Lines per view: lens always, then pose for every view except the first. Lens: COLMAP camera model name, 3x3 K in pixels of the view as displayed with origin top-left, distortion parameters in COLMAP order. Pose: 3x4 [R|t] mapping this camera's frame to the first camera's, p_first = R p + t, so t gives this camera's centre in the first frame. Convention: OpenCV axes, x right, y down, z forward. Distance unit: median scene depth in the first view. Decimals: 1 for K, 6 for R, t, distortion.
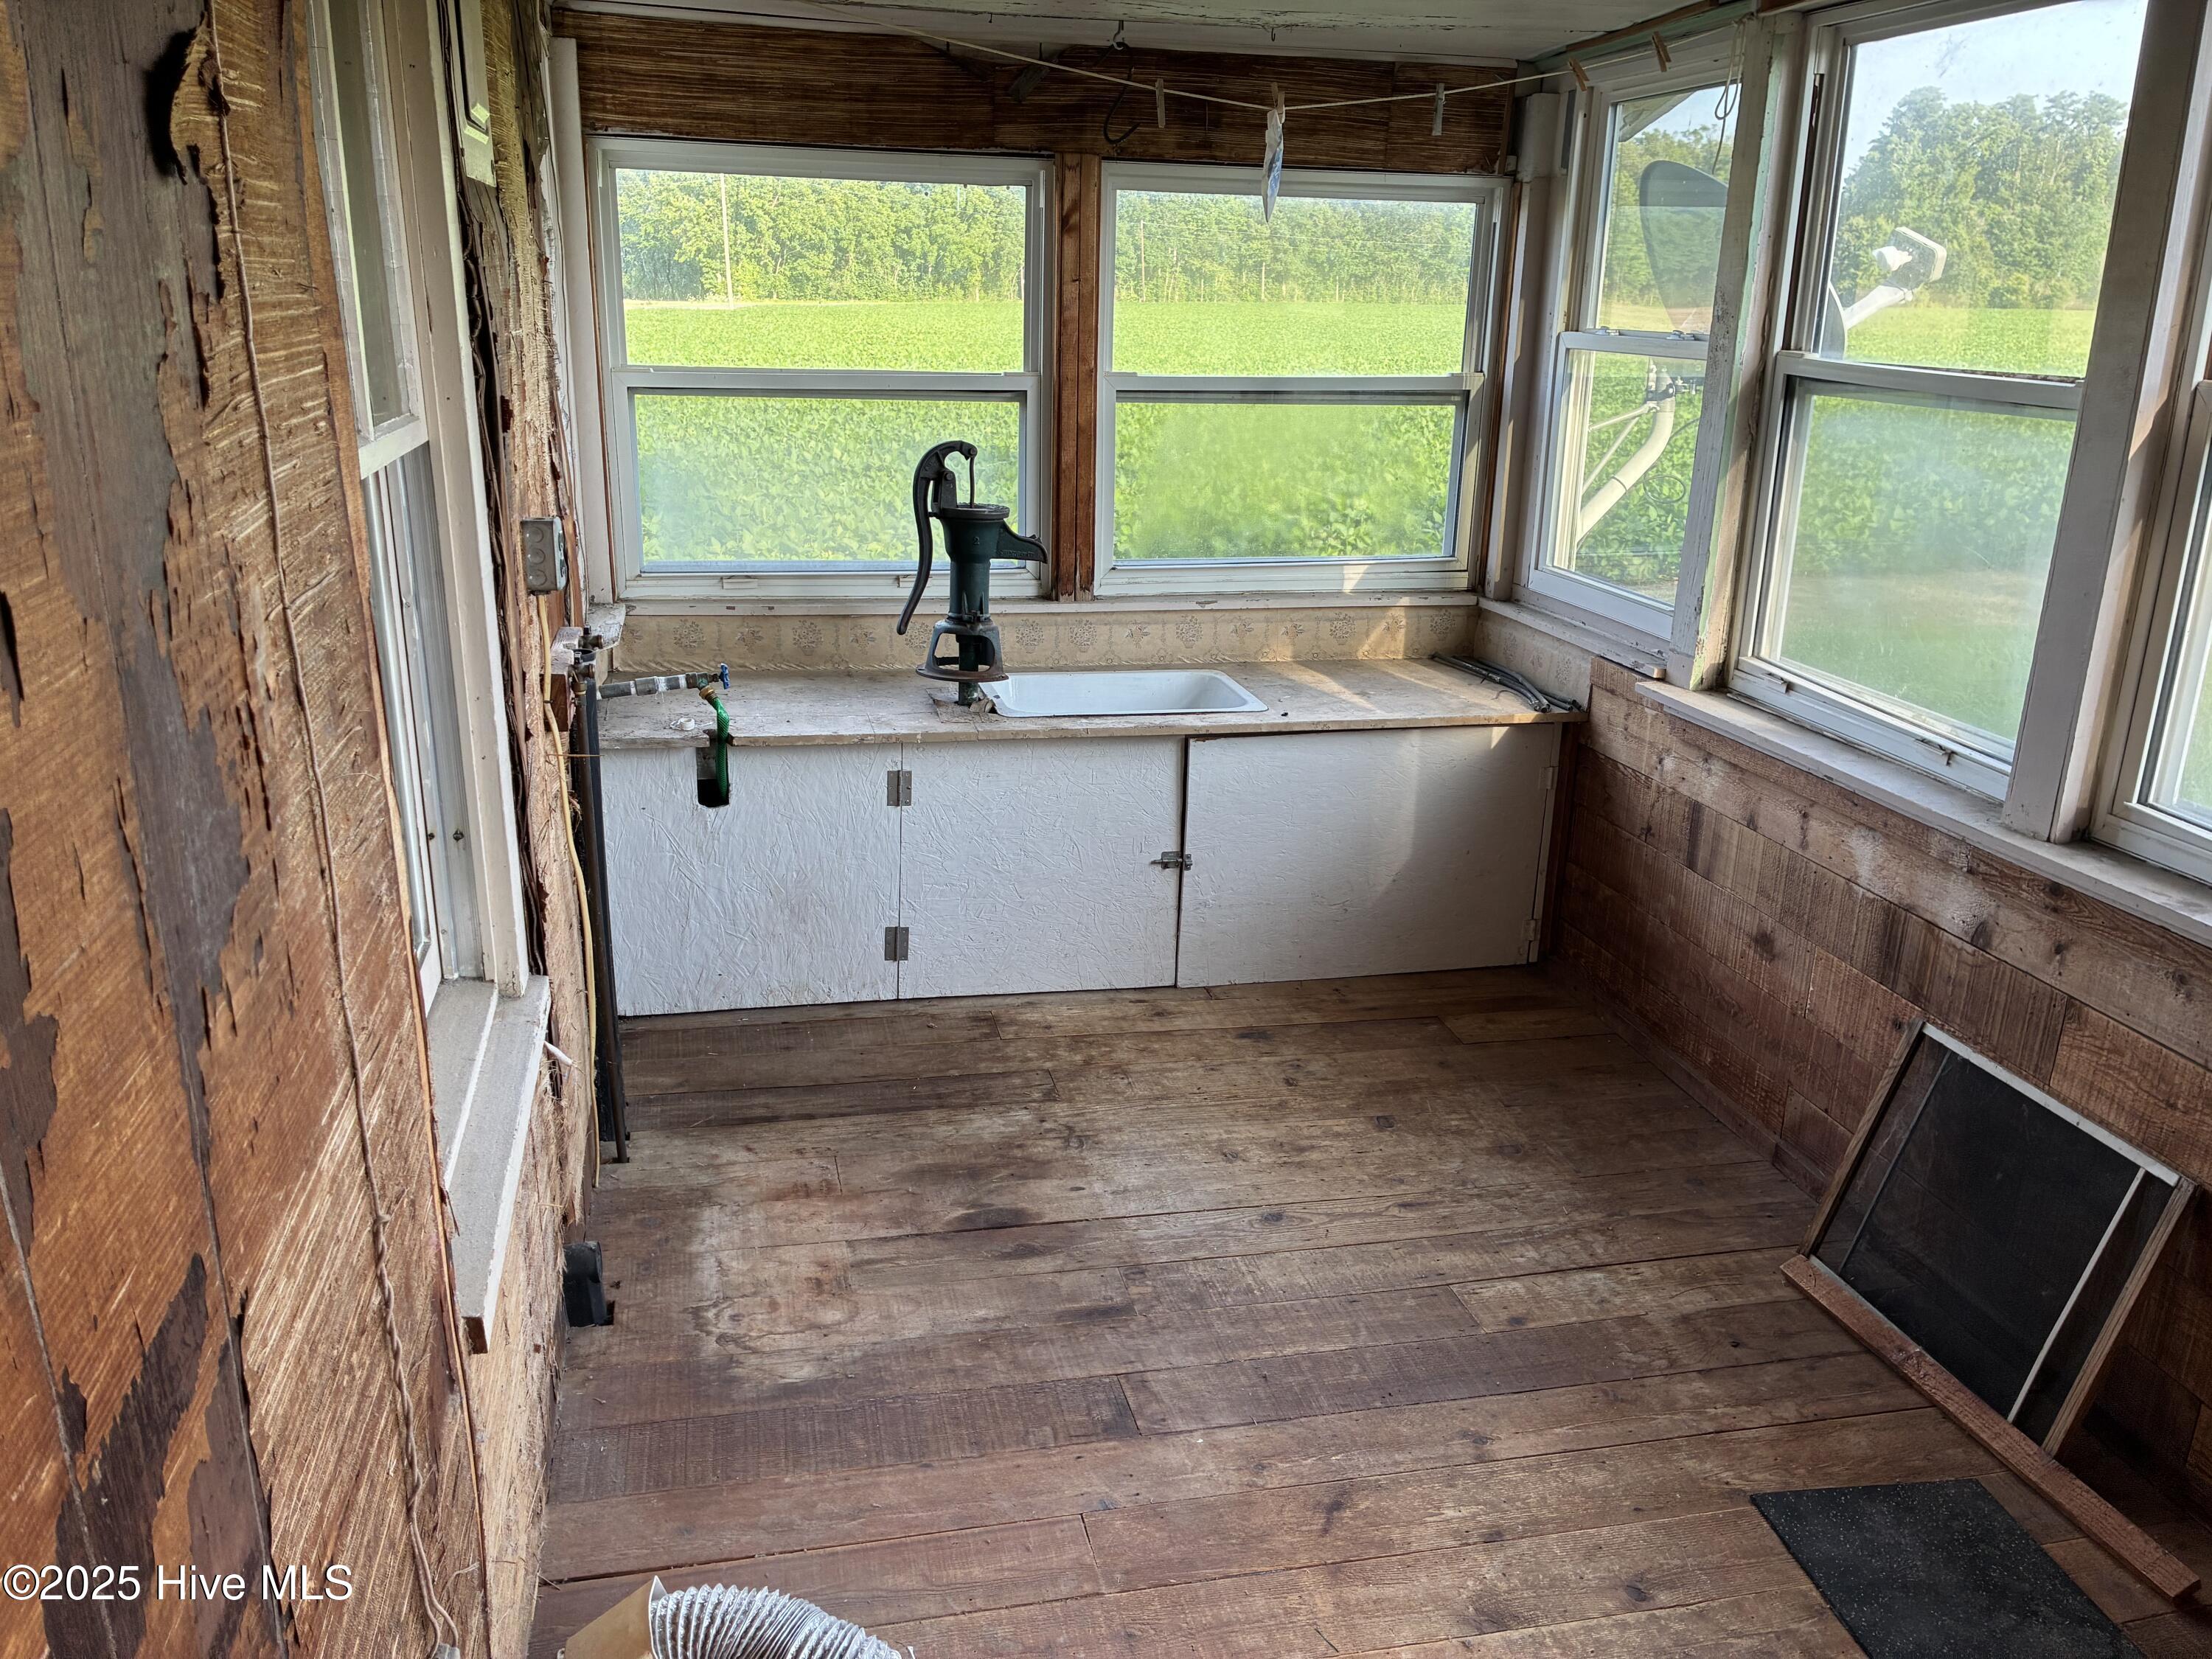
lens RADIAL K [[1680.5, 0, 1106.0], [0, 1680.5, 829.5], [0, 0, 1]] dist [0.076593, -0.201193]
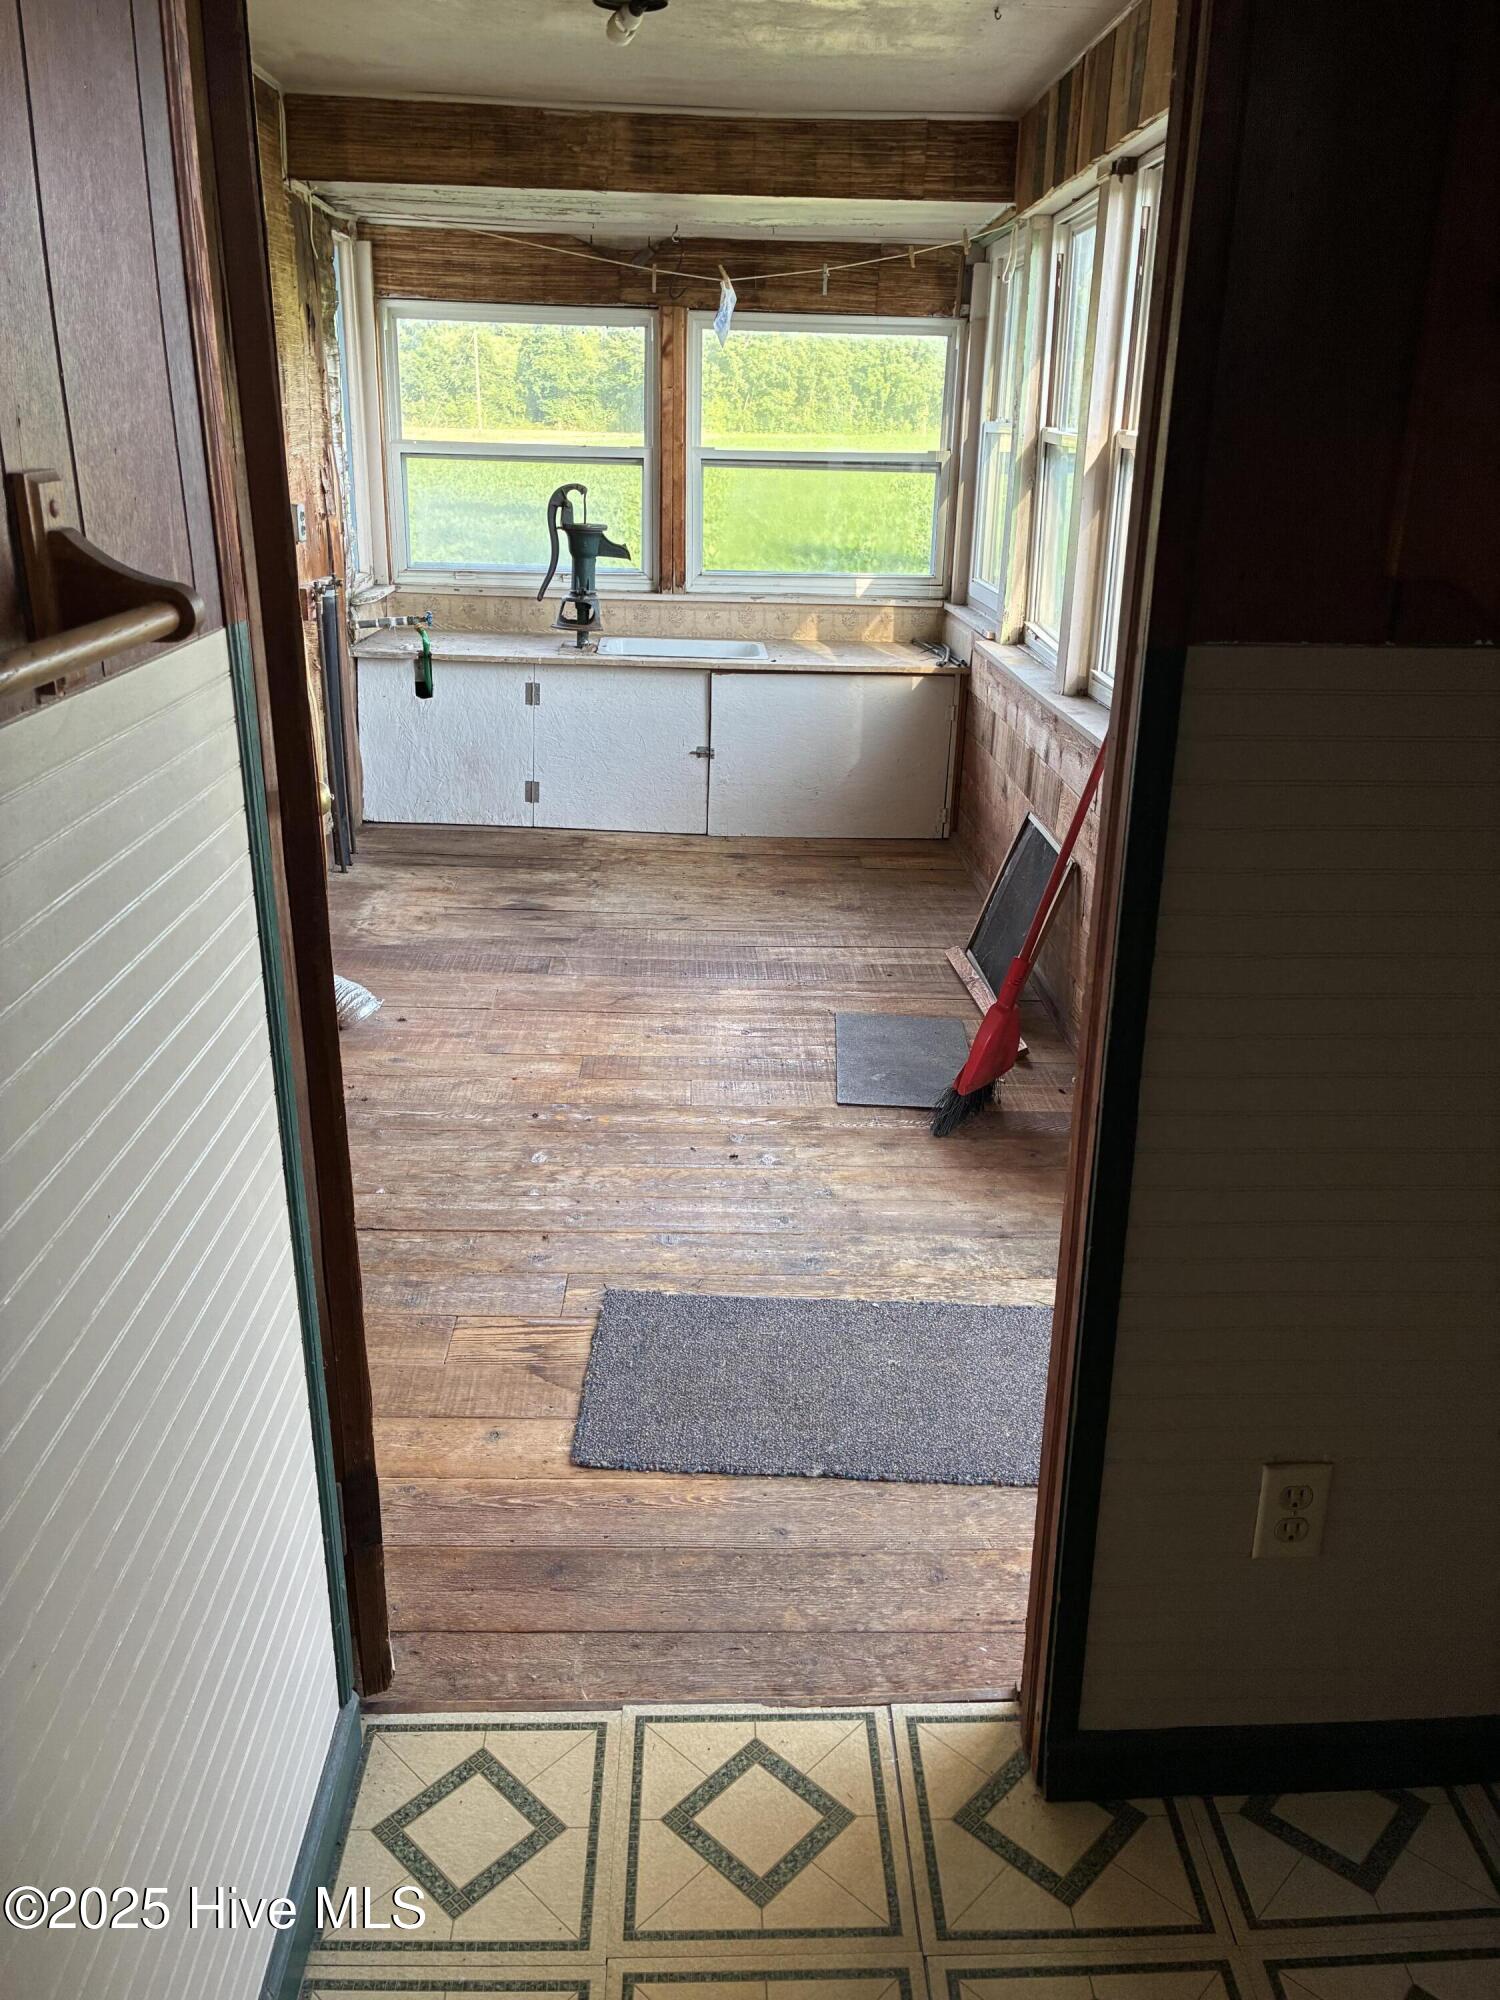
lens RADIAL K [[1519.4, 0, 750.0], [0, 1519.4, 1000.0], [0, 0, 1]] dist [0.076593, -0.201193]
pose [[0.982611, 0.067591, -0.172934, 0.363196], [-0.058827, 0.996734, 0.055318, 0.177772], [0.176108, -0.044183, 0.983379, -0.457331]]
